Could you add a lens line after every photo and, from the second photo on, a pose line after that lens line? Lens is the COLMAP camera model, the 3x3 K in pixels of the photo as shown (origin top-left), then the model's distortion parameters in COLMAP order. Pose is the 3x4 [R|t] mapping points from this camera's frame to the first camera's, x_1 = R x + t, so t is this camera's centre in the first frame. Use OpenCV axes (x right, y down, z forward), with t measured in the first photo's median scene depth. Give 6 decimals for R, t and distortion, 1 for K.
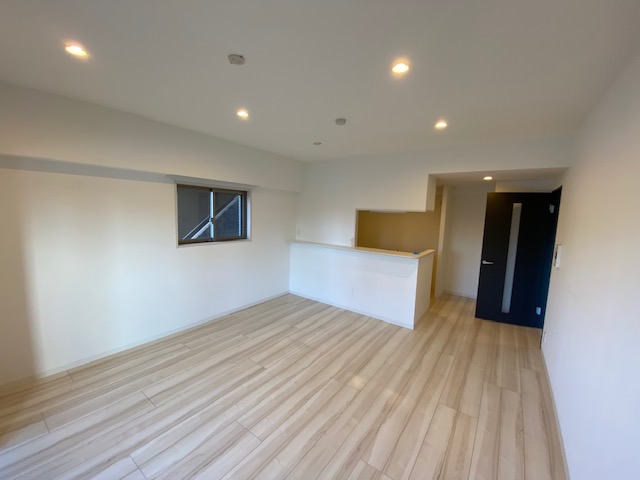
lens RADIAL K [[259.5, 0, 320.5], [0, 259.5, 242.3], [0, 0, 1]] dist [-0.001867, -0.008214]
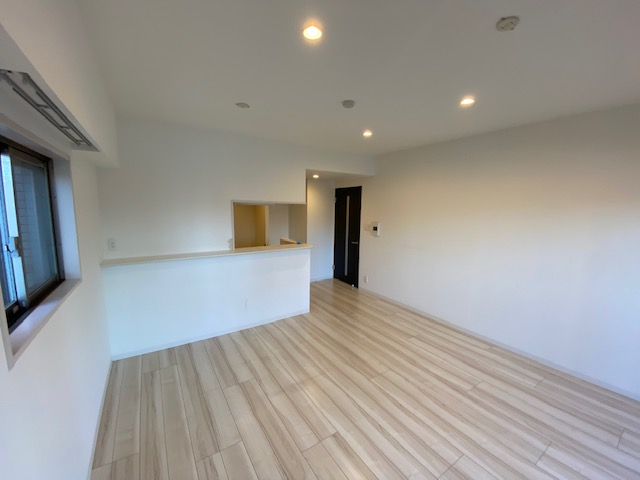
lens RADIAL K [[259.5, 0, 322.1], [0, 259.5, 240.1], [0, 0, 1]] dist [-0.001867, -0.008214]
pose [[0.359574, -0.153827, 0.920350, -0.600406], [0.123249, 0.985506, 0.116564, -0.085753], [-0.924941, 0.071519, 0.373322, 0.562905]]
